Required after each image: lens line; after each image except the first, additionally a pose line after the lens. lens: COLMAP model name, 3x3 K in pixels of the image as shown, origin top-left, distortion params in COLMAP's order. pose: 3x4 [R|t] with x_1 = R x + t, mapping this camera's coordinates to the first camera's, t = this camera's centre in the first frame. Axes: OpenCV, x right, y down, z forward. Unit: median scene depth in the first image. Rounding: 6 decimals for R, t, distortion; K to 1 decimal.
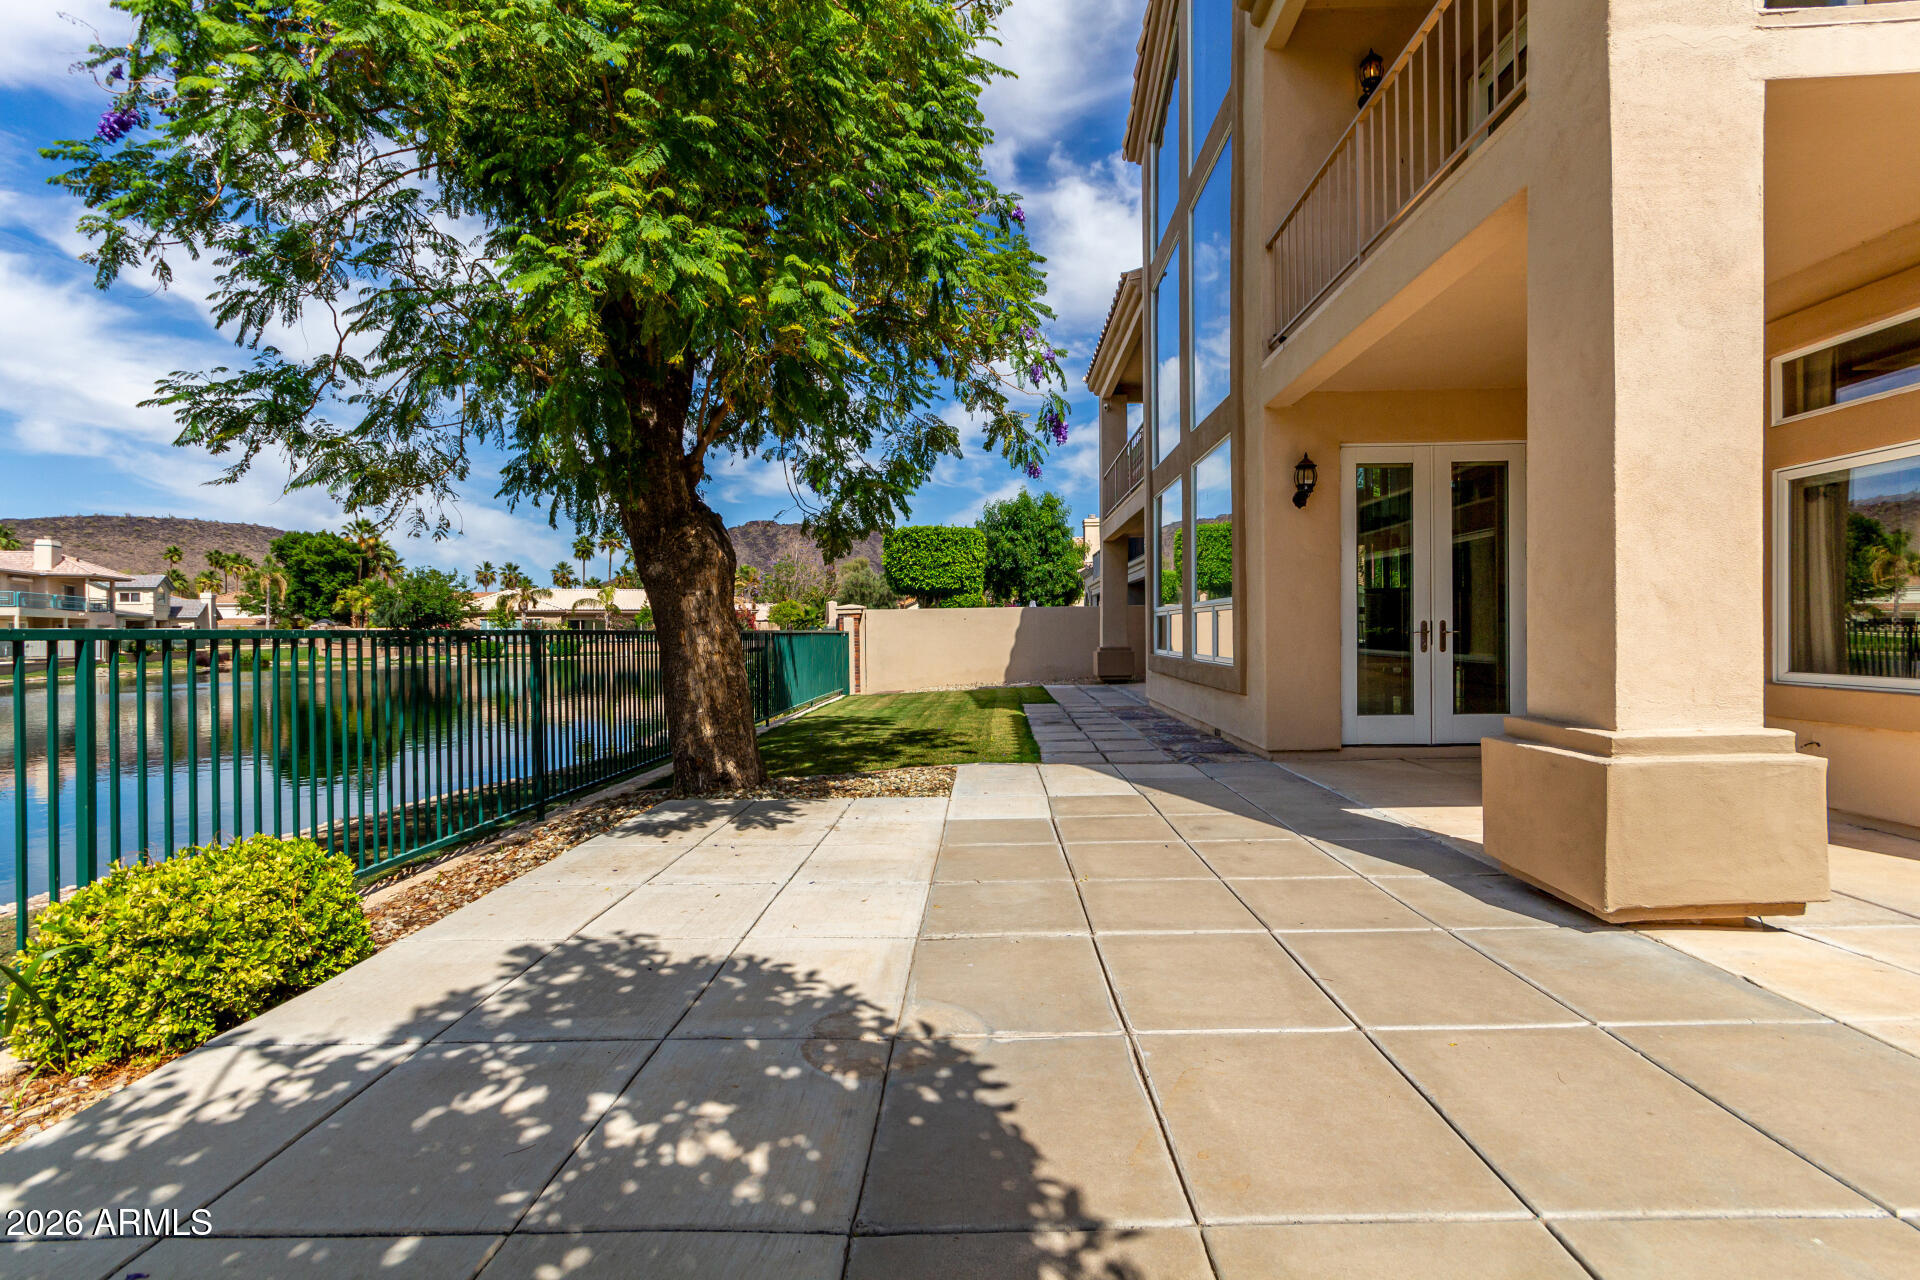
lens RADIAL K [[897.1, 0, 968.7], [0, 897.1, 634.7], [0, 0, 1]] dist [0.004224, -0.001104]
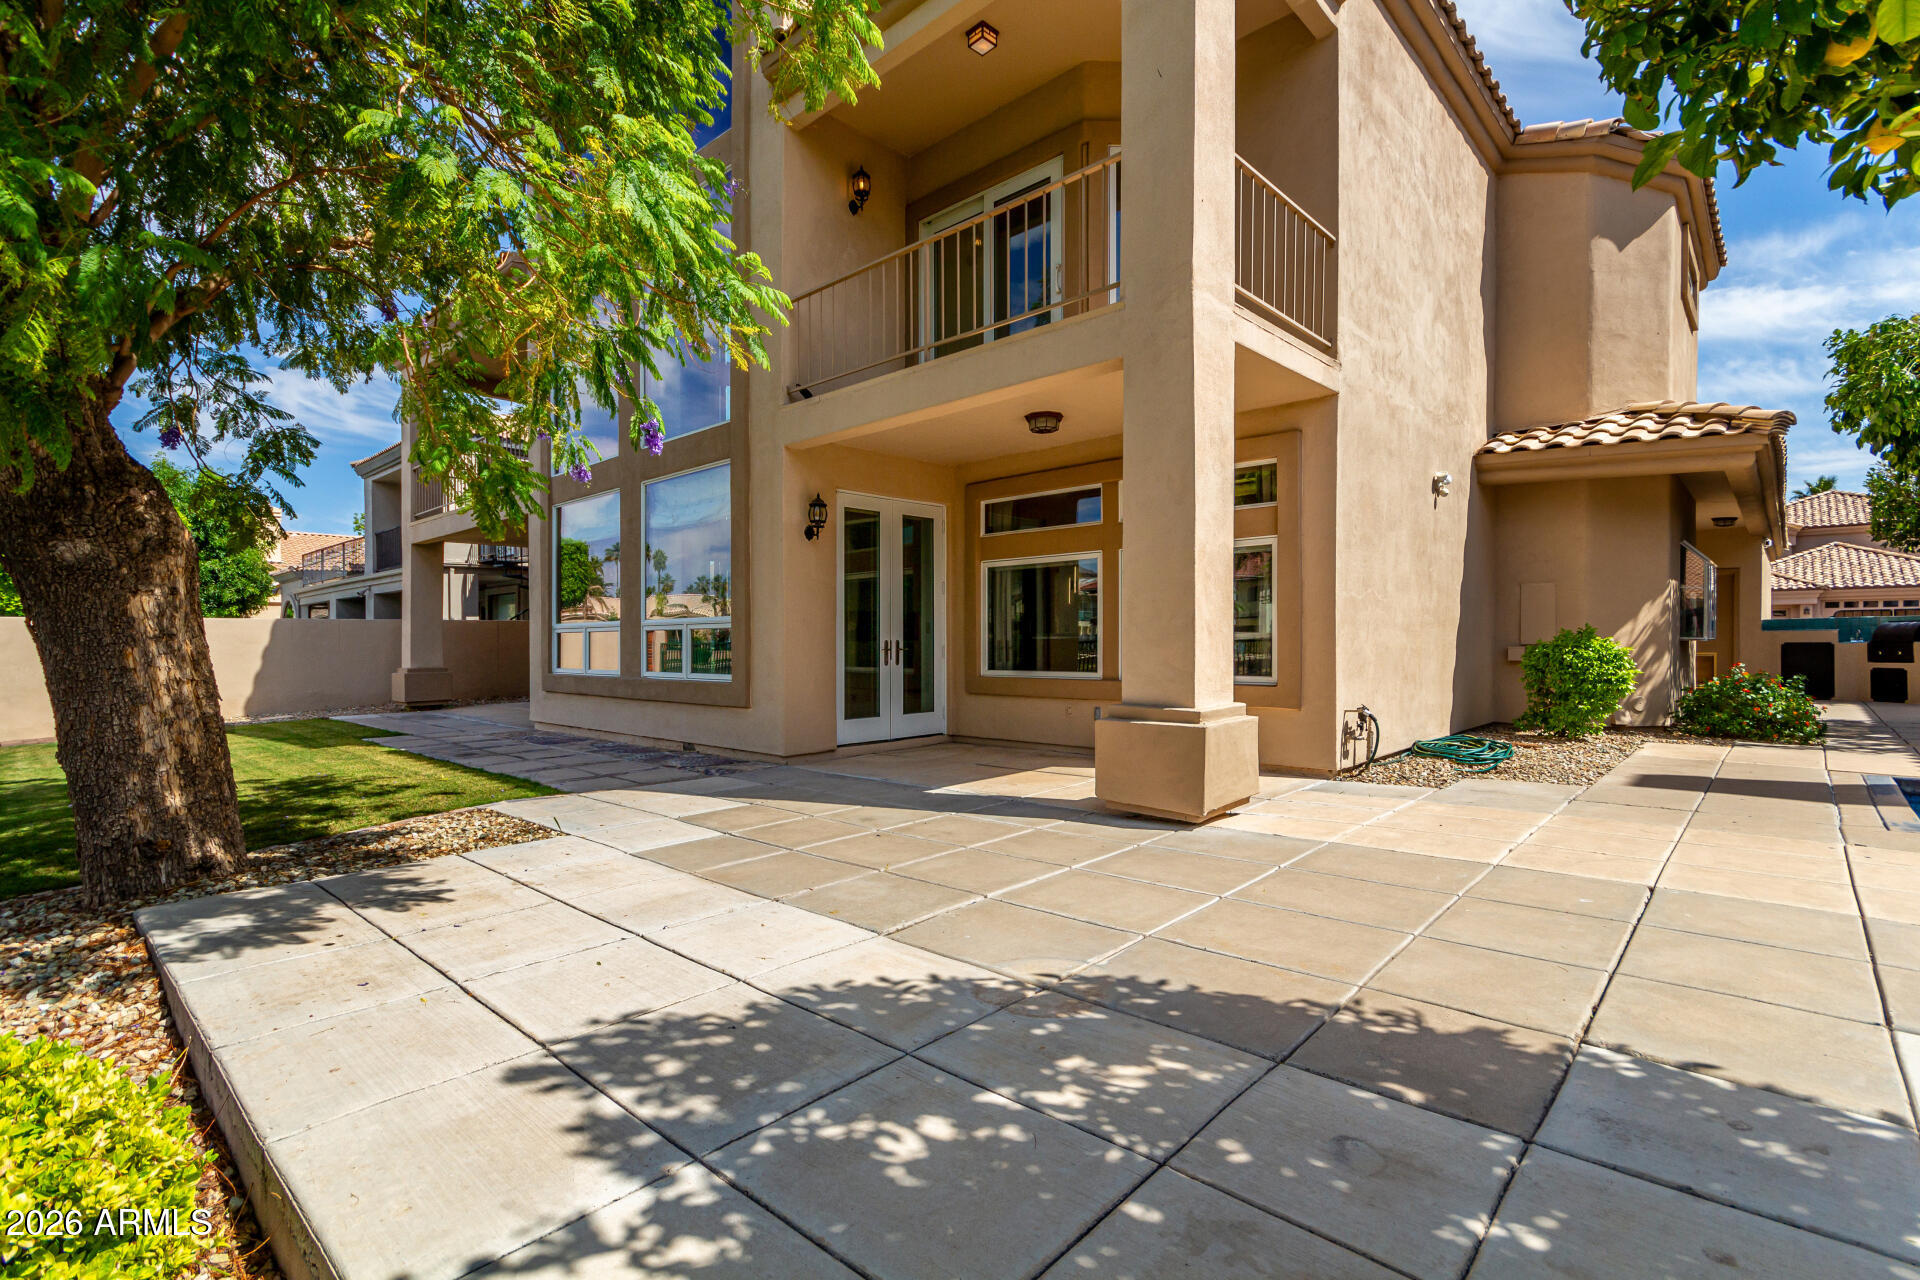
lens RADIAL K [[897.1, 0, 975.1], [0, 897.1, 650.4], [0, 0, 1]] dist [0.004224, -0.001104]
pose [[0.653889, -0.001495, 0.756589, -0.881154], [0.003591, 0.999993, -0.001128, 0.000300], [-0.756582, 0.003455, 0.653890, 0.241280]]
